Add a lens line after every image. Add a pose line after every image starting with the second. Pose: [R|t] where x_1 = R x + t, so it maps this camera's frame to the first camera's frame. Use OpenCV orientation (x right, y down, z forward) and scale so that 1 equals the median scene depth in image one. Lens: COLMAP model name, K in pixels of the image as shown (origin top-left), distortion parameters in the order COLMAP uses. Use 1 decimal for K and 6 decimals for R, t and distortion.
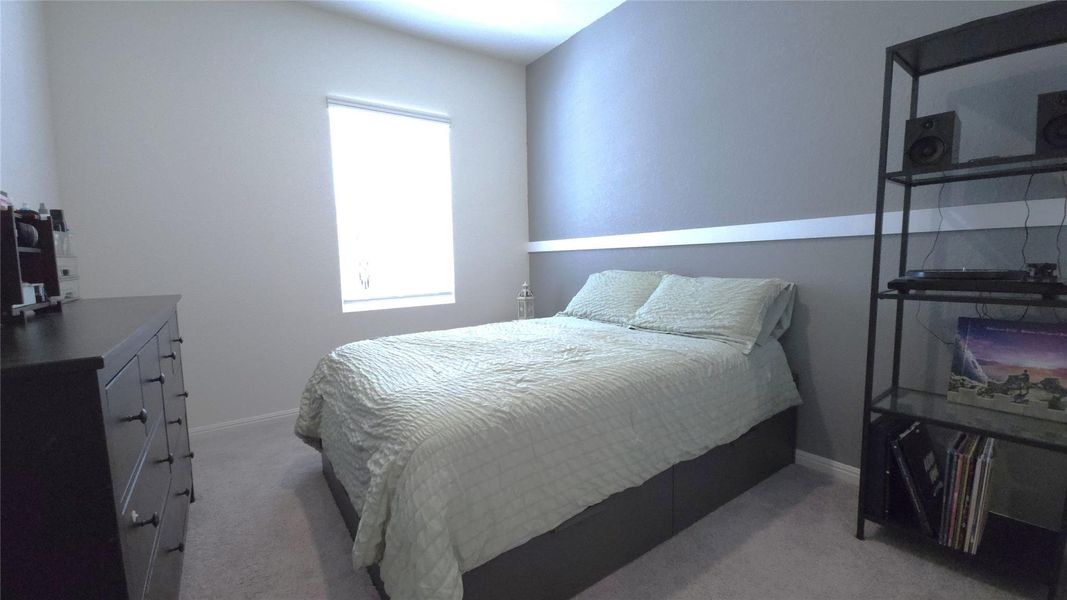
lens RADIAL K [[436.7, 0, 535.4], [0, 436.7, 302.9], [0, 0, 1]] dist [0.002146, 0.000152]
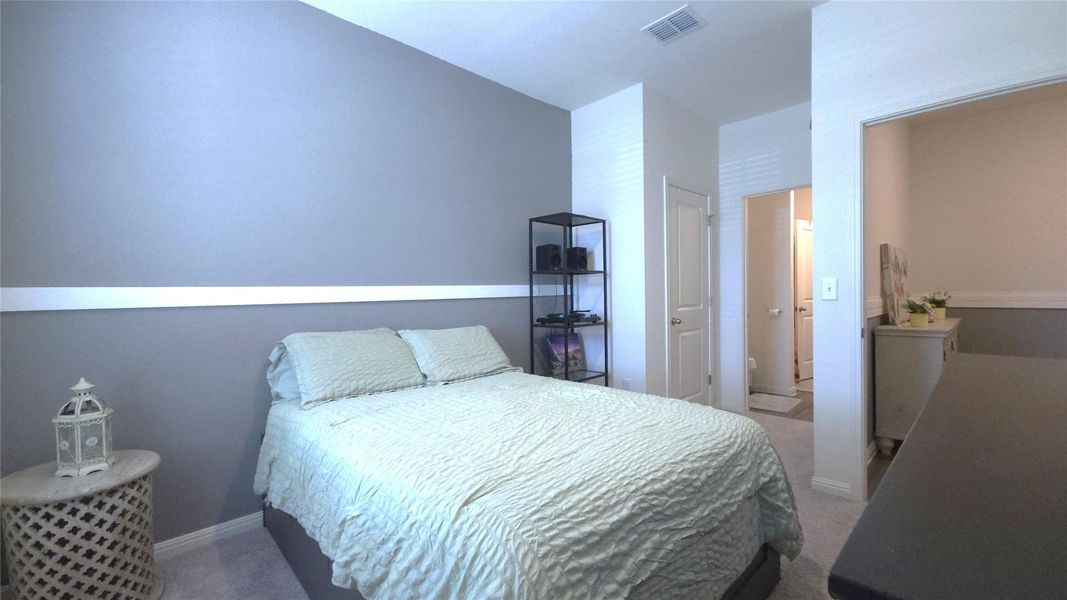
lens RADIAL K [[436.7, 0, 535.1], [0, 436.7, 302.8], [0, 0, 1]] dist [0.002146, 0.000152]
pose [[-0.129041, 0.001427, 0.991638, -1.086835], [0.122669, 0.992341, 0.014535, -0.156796], [-0.984023, 0.123519, -0.128228, 1.240983]]
